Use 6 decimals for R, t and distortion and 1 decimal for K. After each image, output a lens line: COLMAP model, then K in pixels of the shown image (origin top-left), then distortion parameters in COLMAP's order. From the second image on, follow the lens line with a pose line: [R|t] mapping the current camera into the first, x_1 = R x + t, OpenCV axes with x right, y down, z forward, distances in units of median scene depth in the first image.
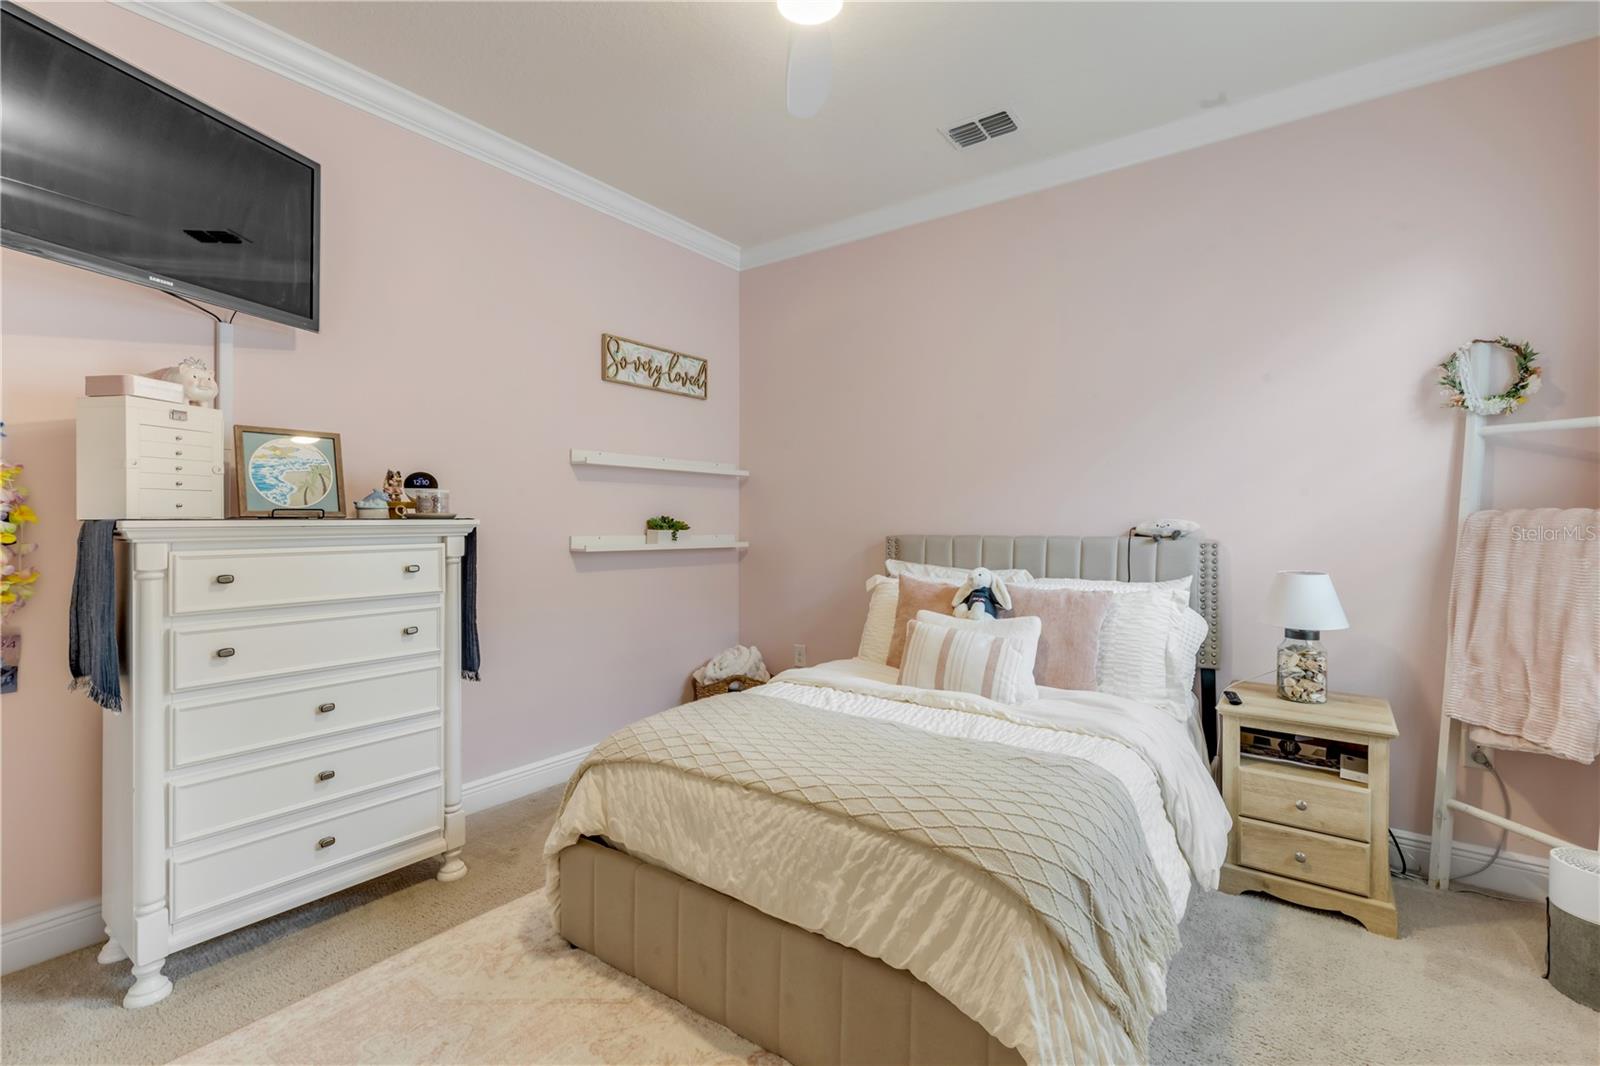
lens RADIAL K [[728.4, 0, 795.9], [0, 728.4, 524.1], [0, 0, 1]] dist [0.001175, 0.000157]
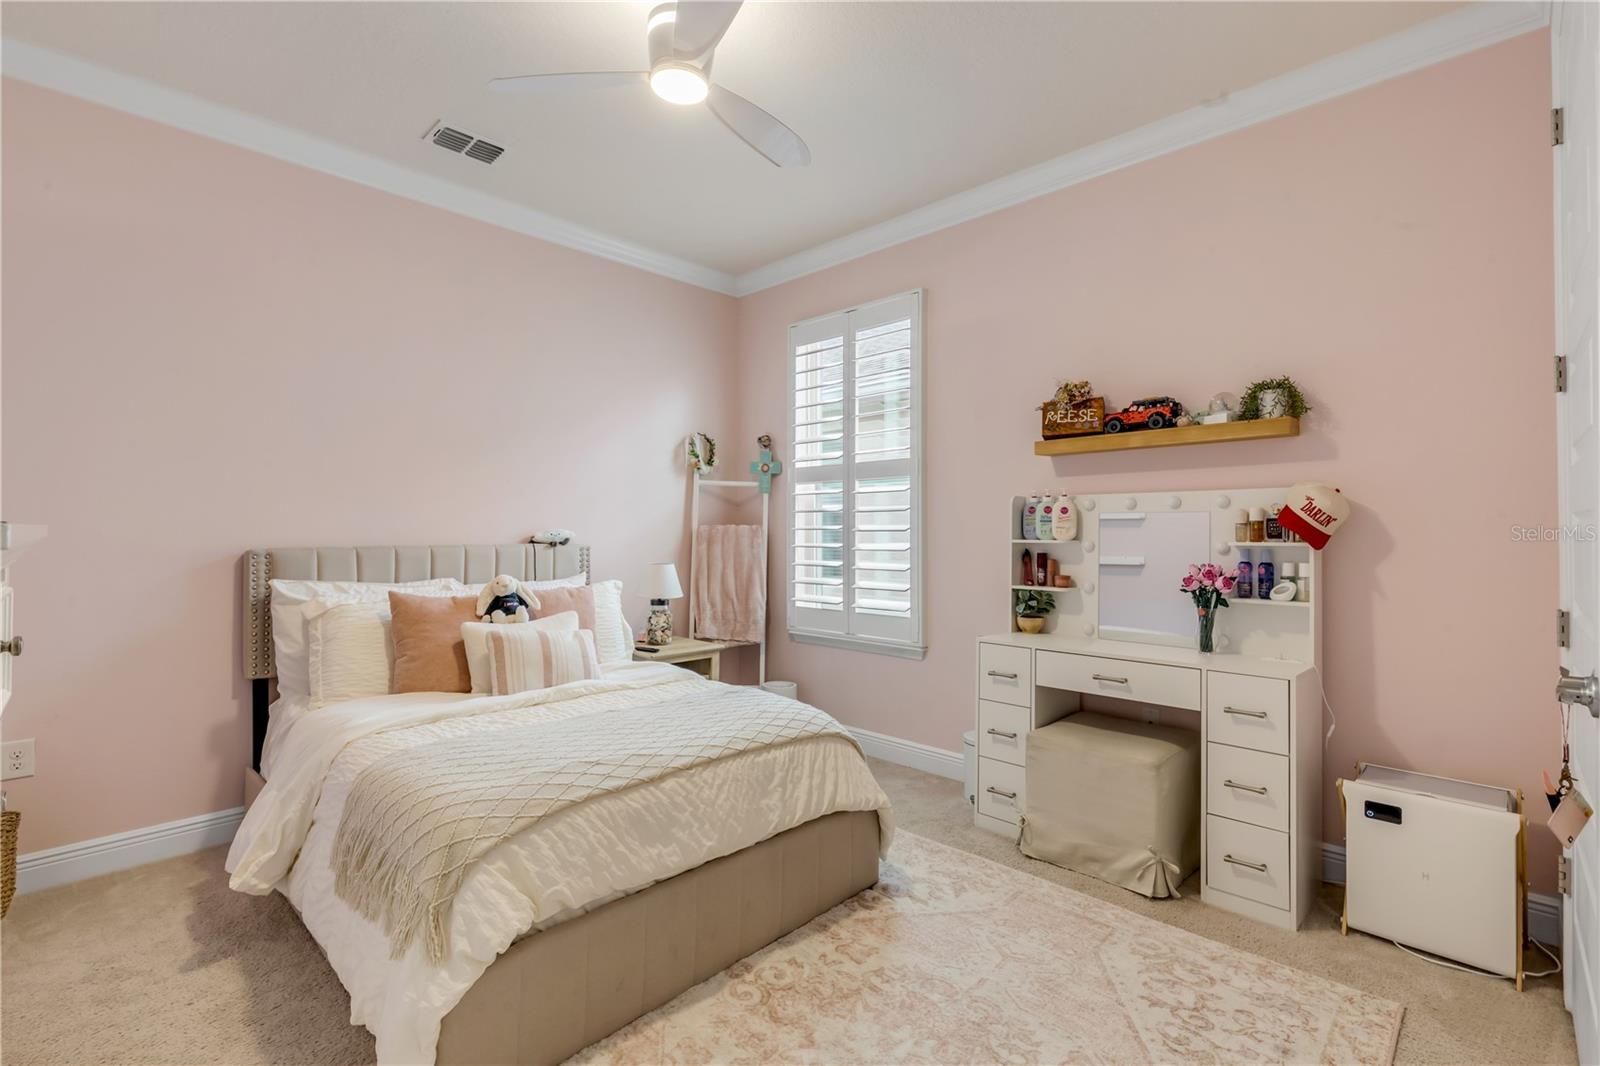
lens RADIAL K [[720.0, 0, 806.8], [0, 720.0, 534.8], [0, 0, 1]] dist [0.001255, -0.000121]
pose [[0.132683, -0.005988, 0.991140, -0.898750], [0.004715, 0.999974, 0.005410, -0.002380], [-0.991147, 0.003956, 0.132708, 0.528932]]
